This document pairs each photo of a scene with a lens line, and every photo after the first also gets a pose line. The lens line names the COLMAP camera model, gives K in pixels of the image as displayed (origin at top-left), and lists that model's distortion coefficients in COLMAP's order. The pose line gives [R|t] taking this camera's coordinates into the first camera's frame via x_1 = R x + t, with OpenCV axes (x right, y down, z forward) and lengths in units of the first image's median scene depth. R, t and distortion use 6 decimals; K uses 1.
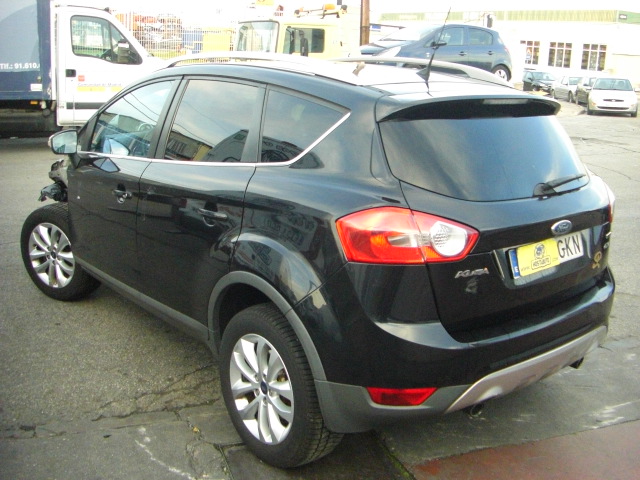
lens RADIAL K [[726.2, 0, 321.6], [0, 726.2, 238.7], [0, 0, 1]] dist [-0.167773, 0.000000]
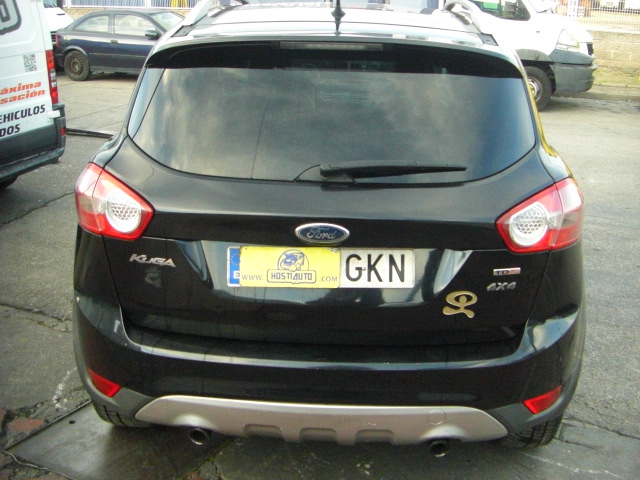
lens RADIAL K [[726.2, 0, 322.8], [0, 726.2, 239.5], [0, 0, 1]] dist [-0.167773, 0.000000]
pose [[0.736181, 0.199111, -0.646833, 0.815575], [-0.165448, 0.979692, 0.113271, -0.091280], [0.656251, 0.023629, 0.754173, 0.504806]]
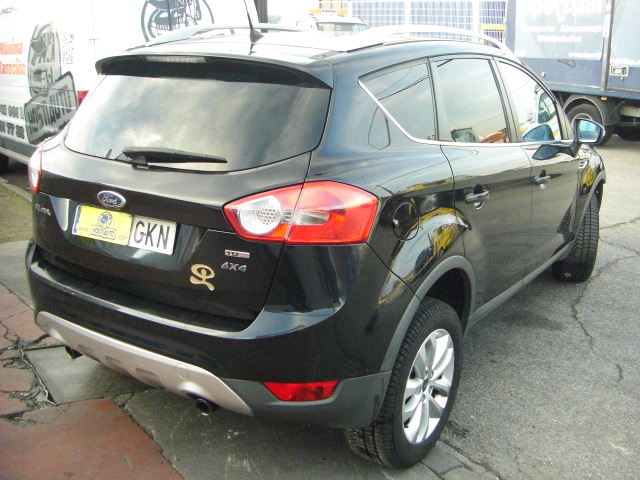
lens RADIAL K [[726.2, 0, 319.6], [0, 726.2, 241.0], [0, 0, 1]] dist [-0.167773, 0.000000]
pose [[0.280659, 0.234414, -0.930742, 1.286430], [-0.255536, 0.952967, 0.162956, -0.181830], [0.925166, 0.192102, 0.327360, 1.000480]]
